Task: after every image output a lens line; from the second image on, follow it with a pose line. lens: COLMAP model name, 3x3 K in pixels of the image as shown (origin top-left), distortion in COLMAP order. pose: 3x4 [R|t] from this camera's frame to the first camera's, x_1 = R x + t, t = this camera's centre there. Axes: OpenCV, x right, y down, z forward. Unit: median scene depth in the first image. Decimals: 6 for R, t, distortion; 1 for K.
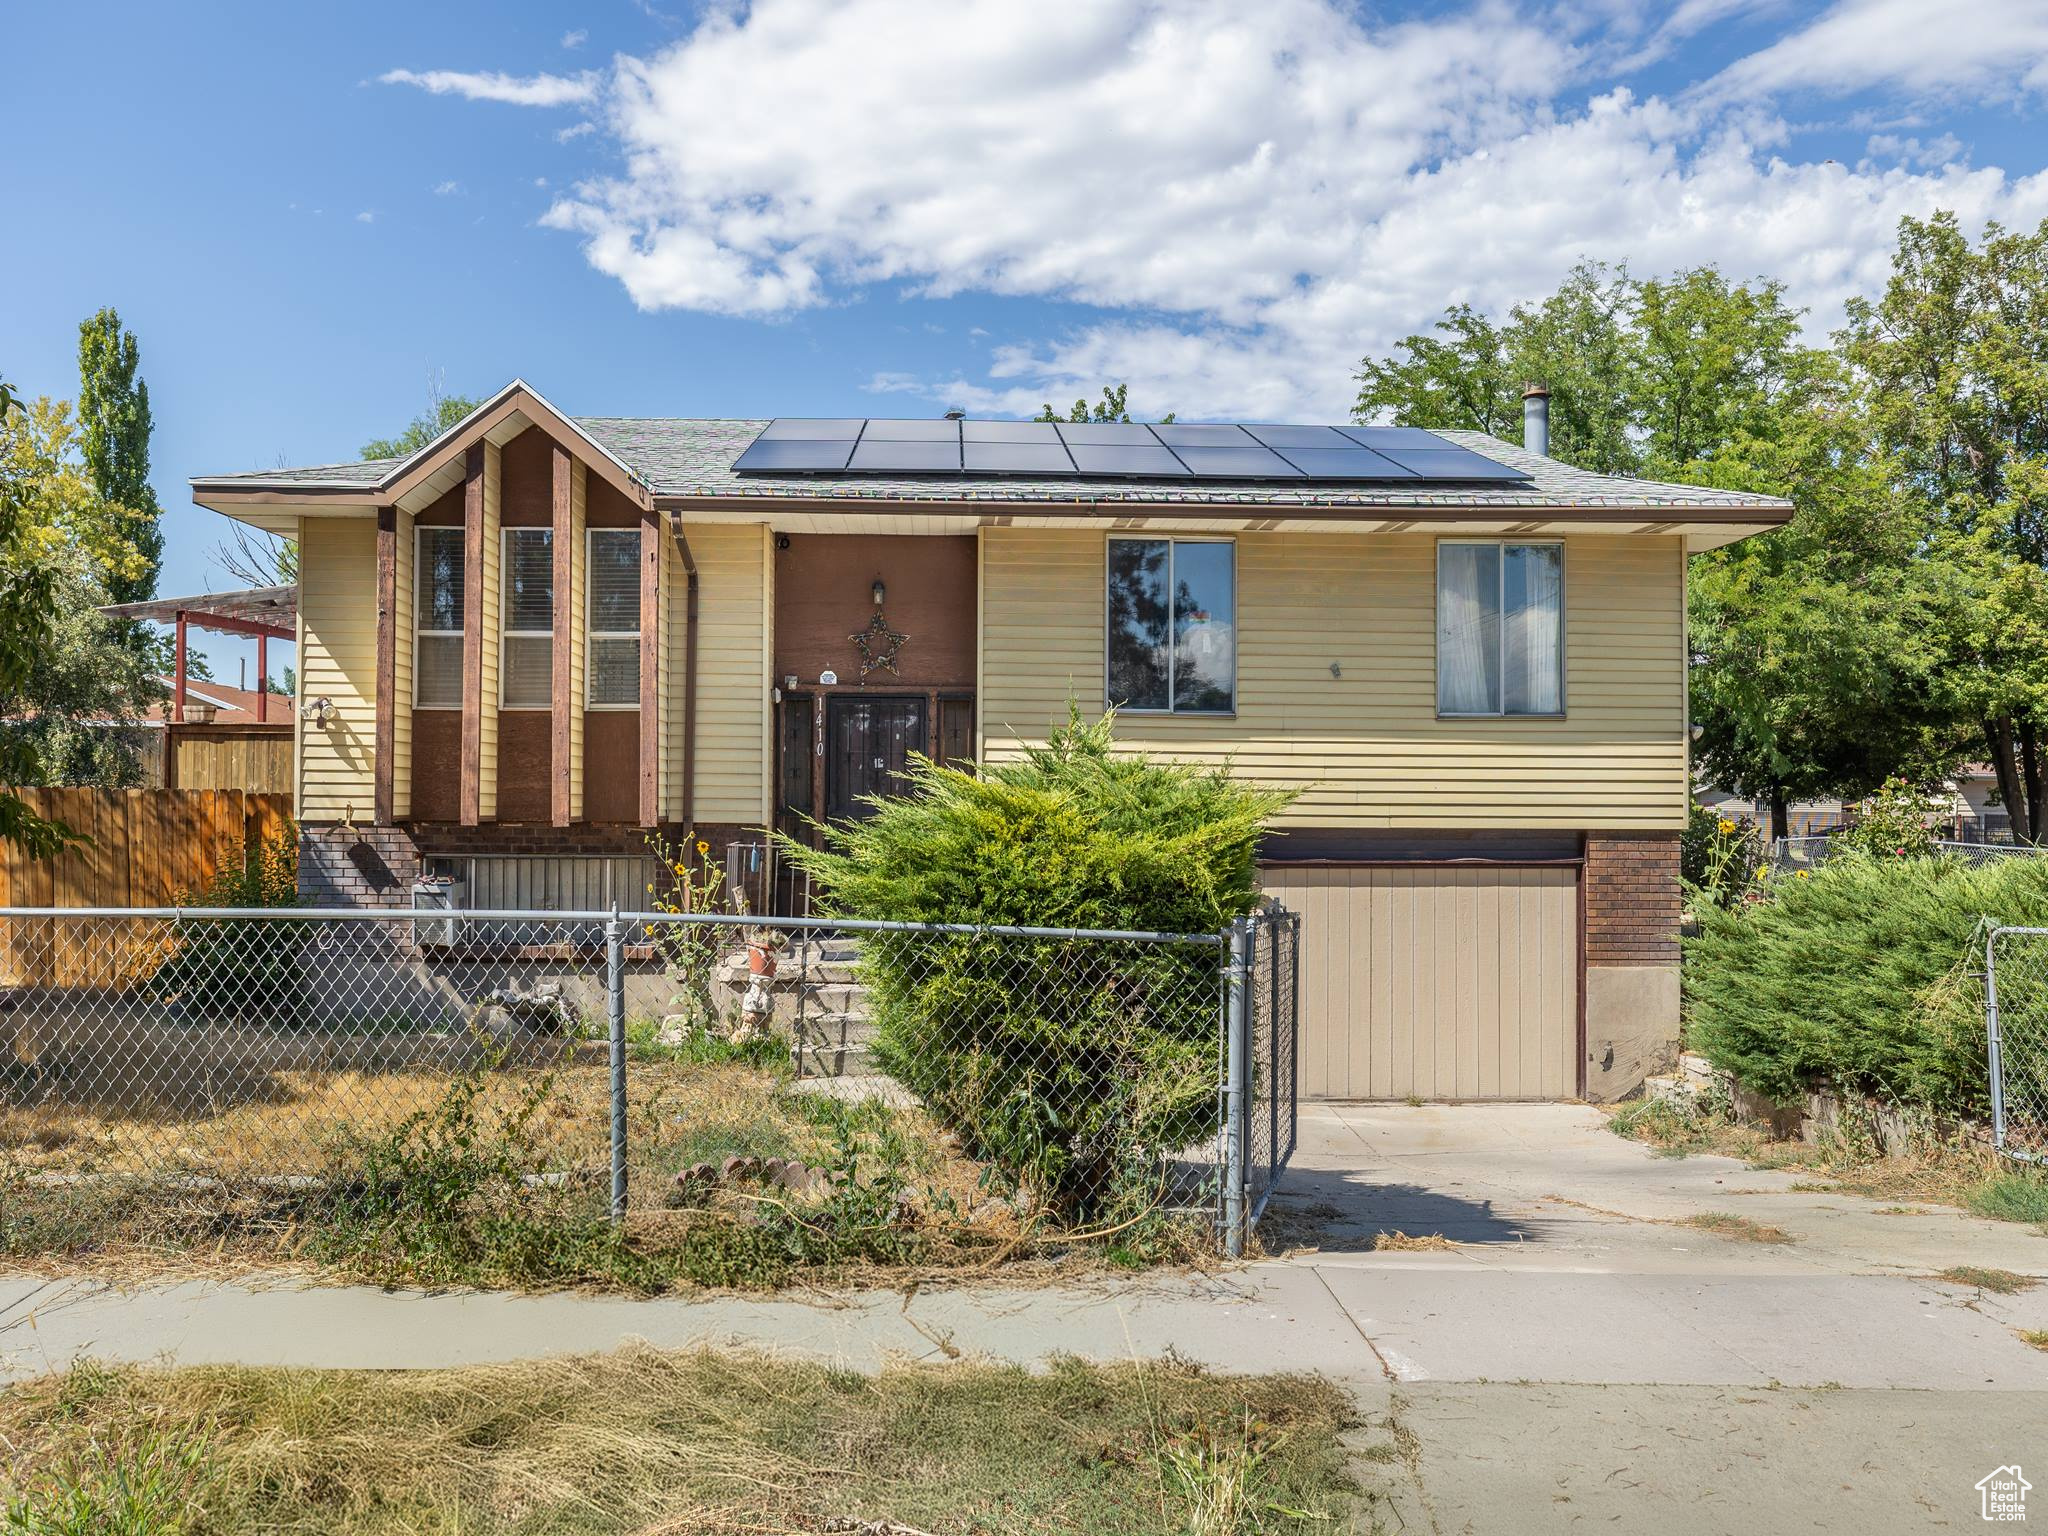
lens RADIAL K [[1515.9, 0, 1014.3], [0, 1515.9, 772.3], [0, 0, 1]] dist [0.003827, -0.000622]
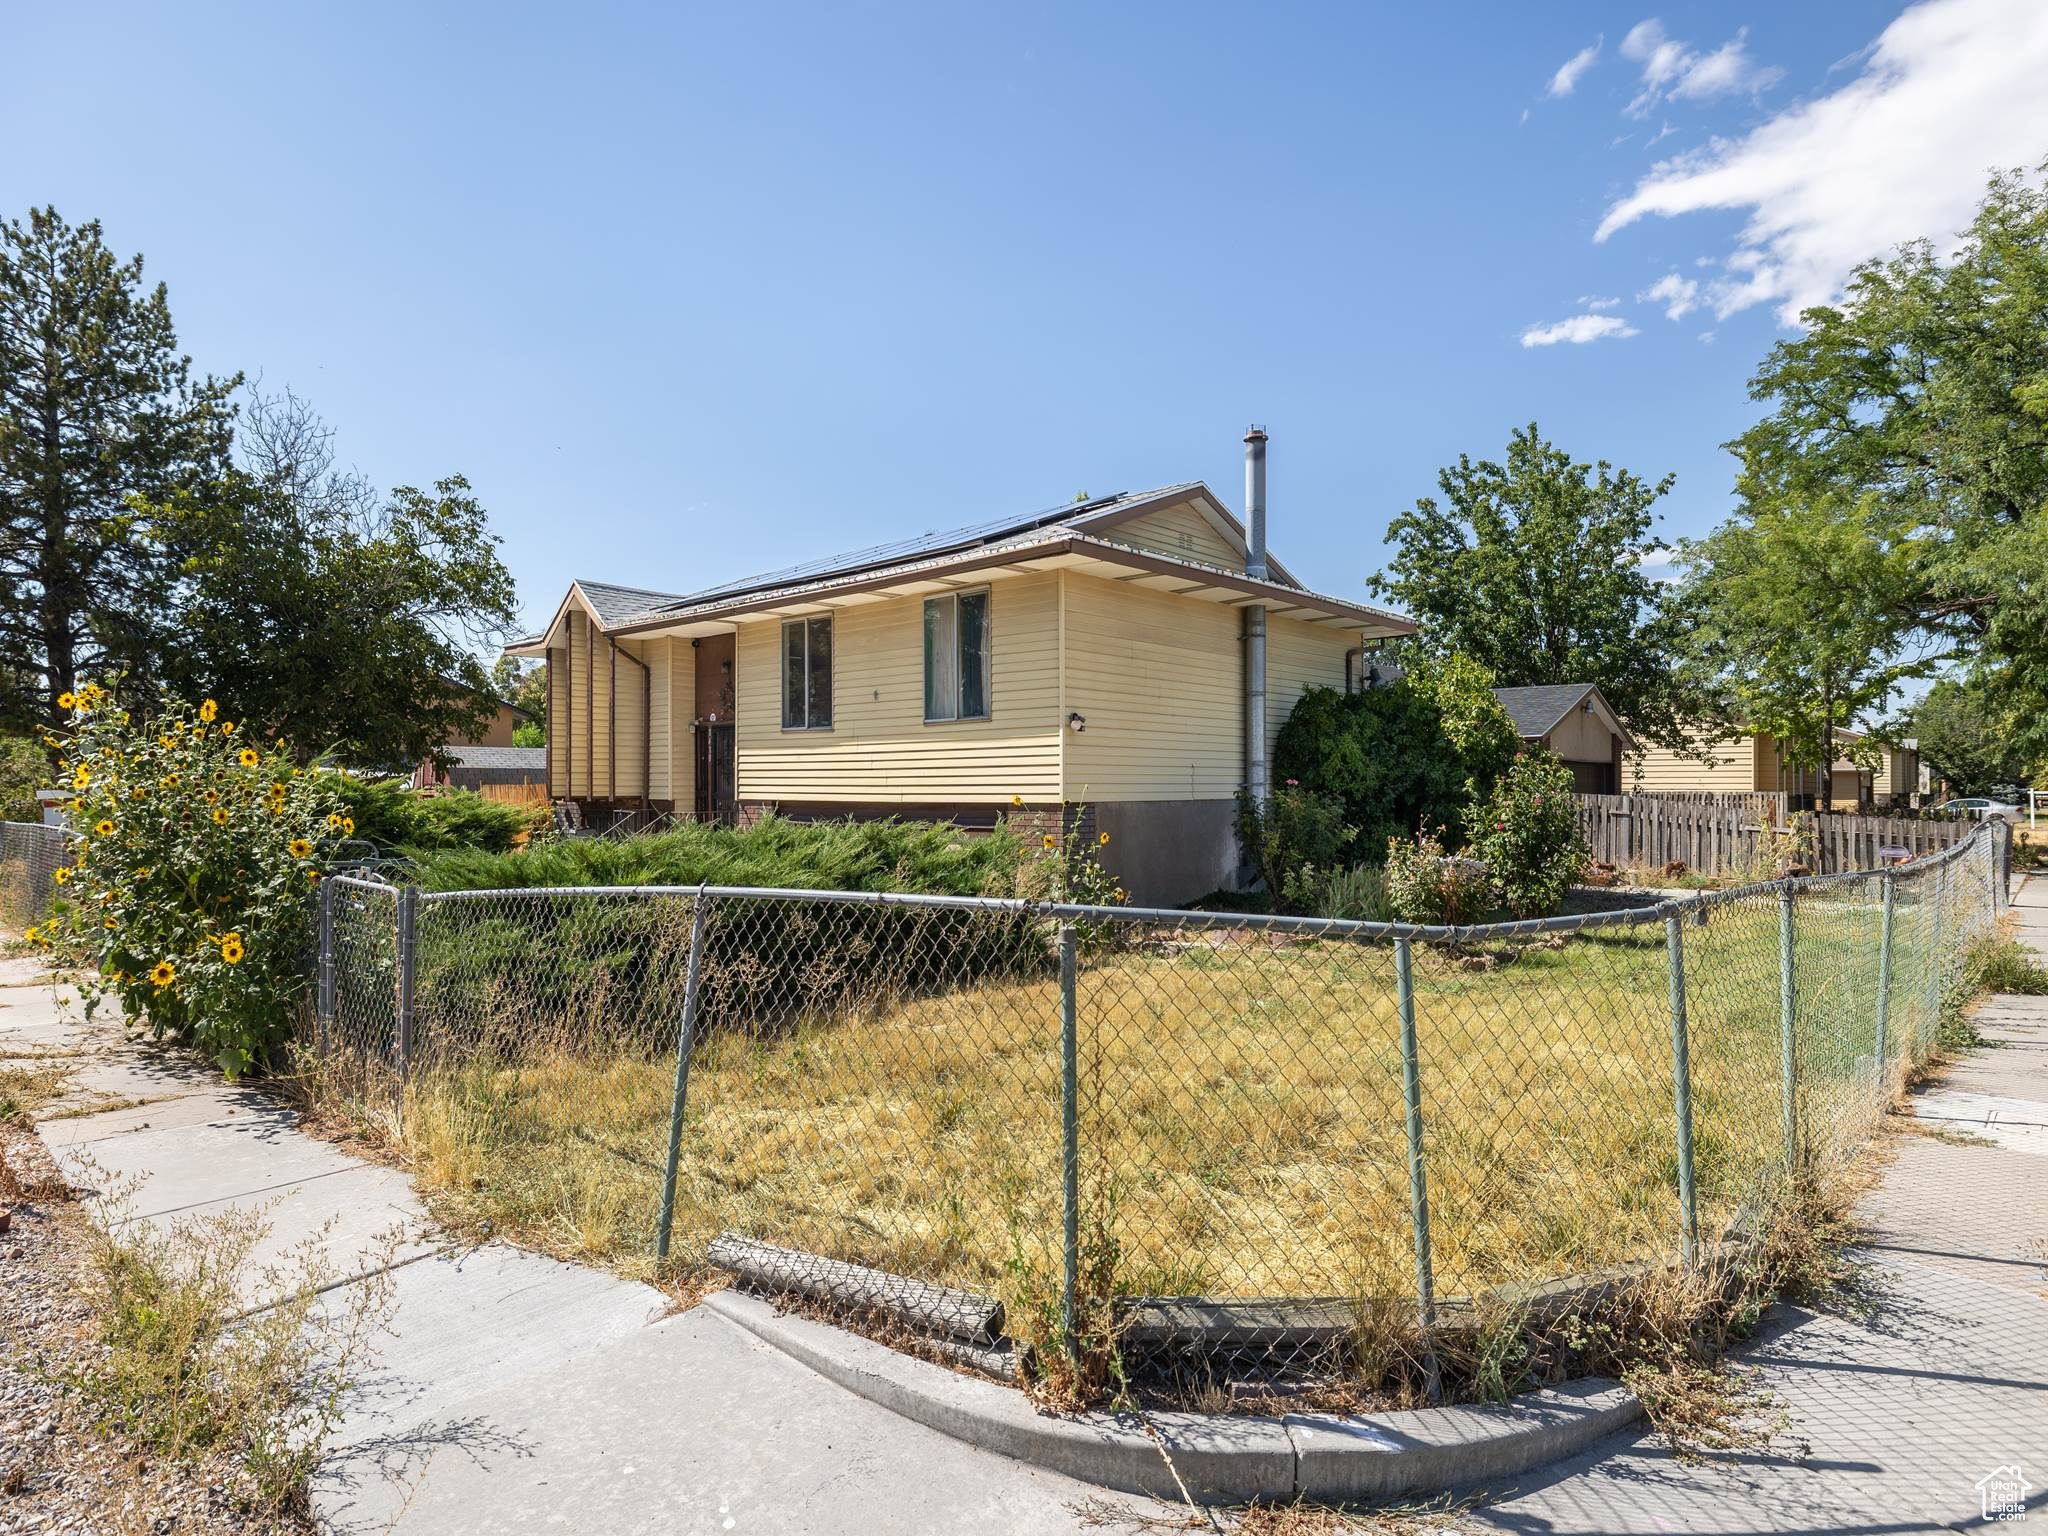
lens RADIAL K [[1159.2, 0, 1034.2], [0, 1159.2, 763.6], [0, 0, 1]] dist [0.003079, 0.000006]
pose [[0.718236, -0.024243, -0.695377, 1.107666], [0.021224, 0.999691, -0.012930, 0.017157], [0.695475, -0.005472, 0.718529, 0.297703]]
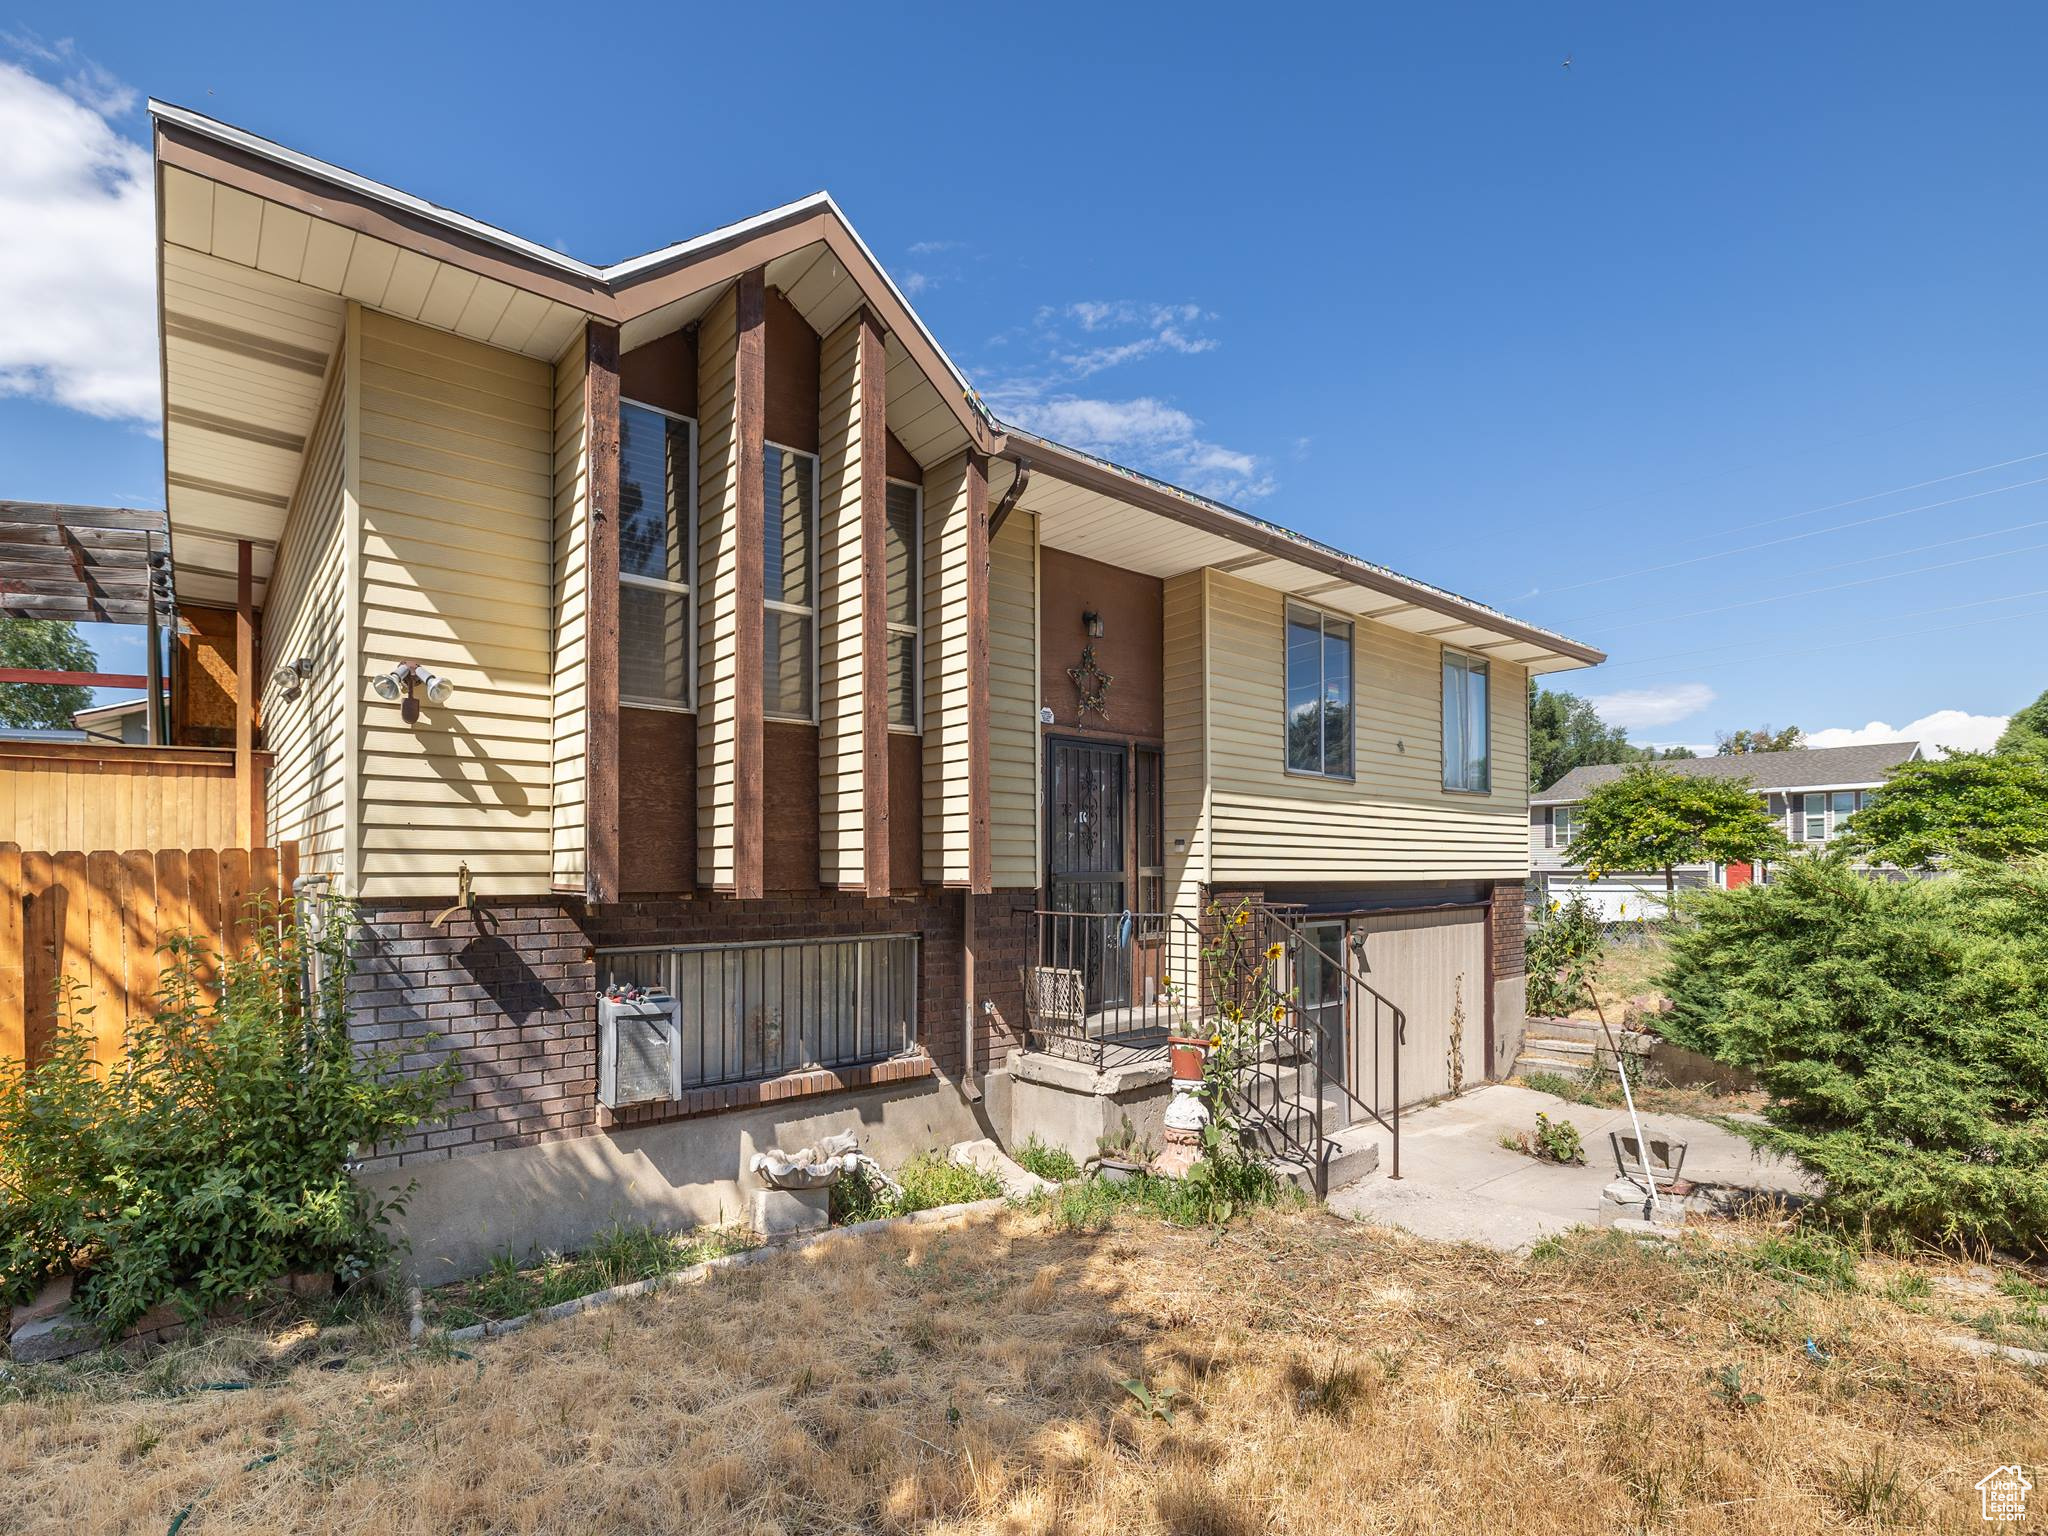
lens RADIAL K [[987.9, 0, 1033.1], [0, 987.9, 872.8], [0, 0, 1]] dist [-0.002506, 0.000122]
pose [[0.779093, -0.011313, 0.626806, -0.489655], [0.001800, 0.999873, 0.015809, 0.017785], [-0.626905, -0.011188, 0.779015, 0.584402]]
